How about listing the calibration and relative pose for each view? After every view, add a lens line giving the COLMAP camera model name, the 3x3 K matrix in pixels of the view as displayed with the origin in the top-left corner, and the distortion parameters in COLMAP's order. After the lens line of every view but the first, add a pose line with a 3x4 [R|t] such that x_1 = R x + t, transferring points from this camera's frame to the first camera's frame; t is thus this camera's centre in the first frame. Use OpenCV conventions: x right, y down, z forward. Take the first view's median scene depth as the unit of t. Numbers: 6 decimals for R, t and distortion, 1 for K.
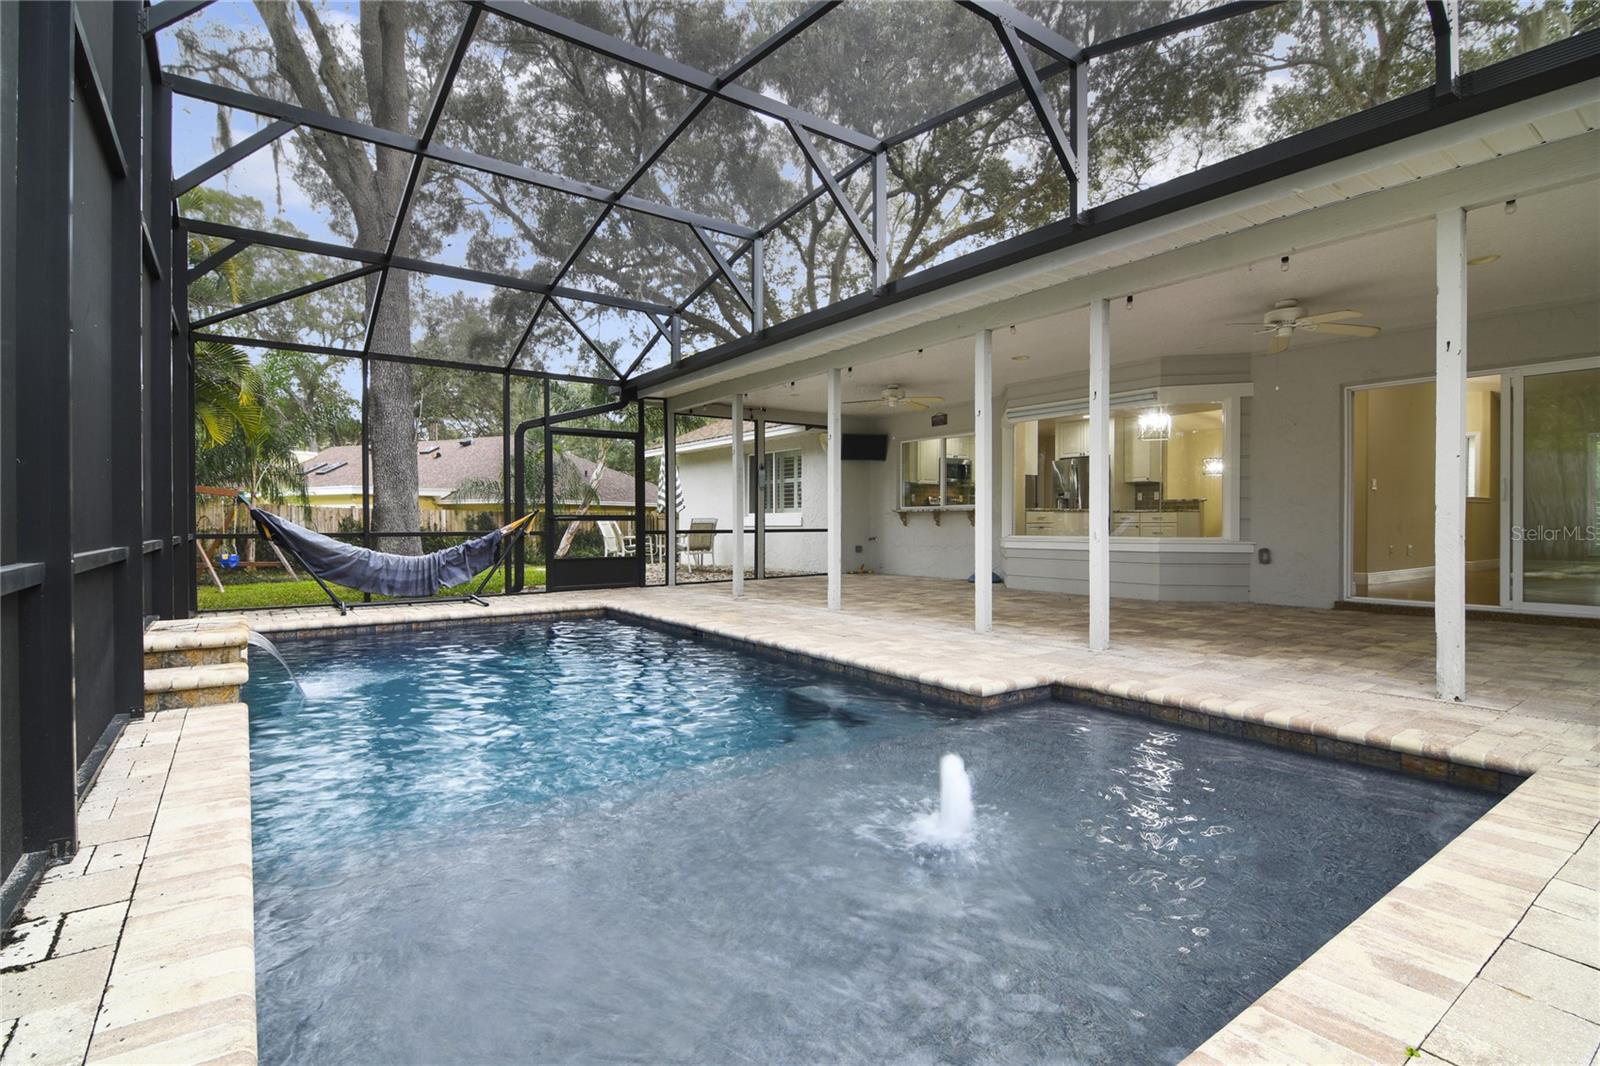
lens RADIAL K [[775.1, 0, 804.0], [0, 775.1, 530.5], [0, 0, 1]] dist [-0.000564, -0.000272]
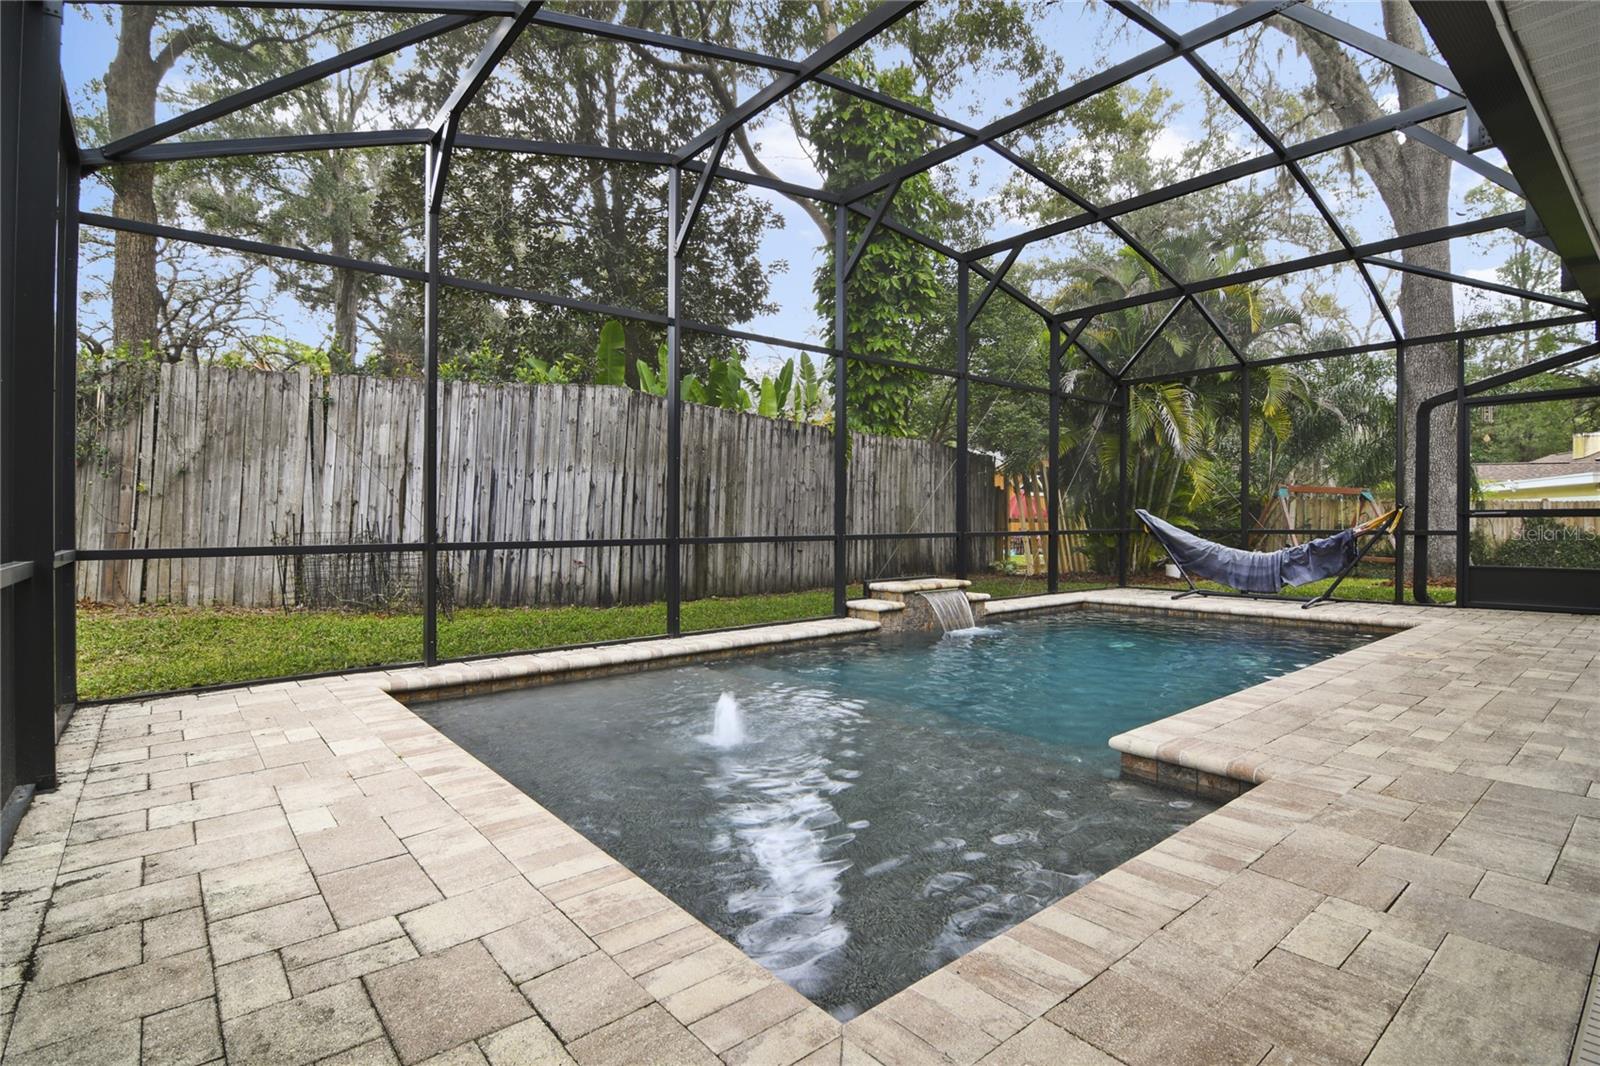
lens RADIAL K [[775.1, 0, 804.0], [0, 775.1, 530.5], [0, 0, 1]] dist [-0.000564, -0.000272]
pose [[0.062198, 0.018179, -0.997898, 0.543366], [-0.007713, 0.999813, 0.017733, -0.011830], [0.998034, 0.006594, 0.062326, 0.351325]]
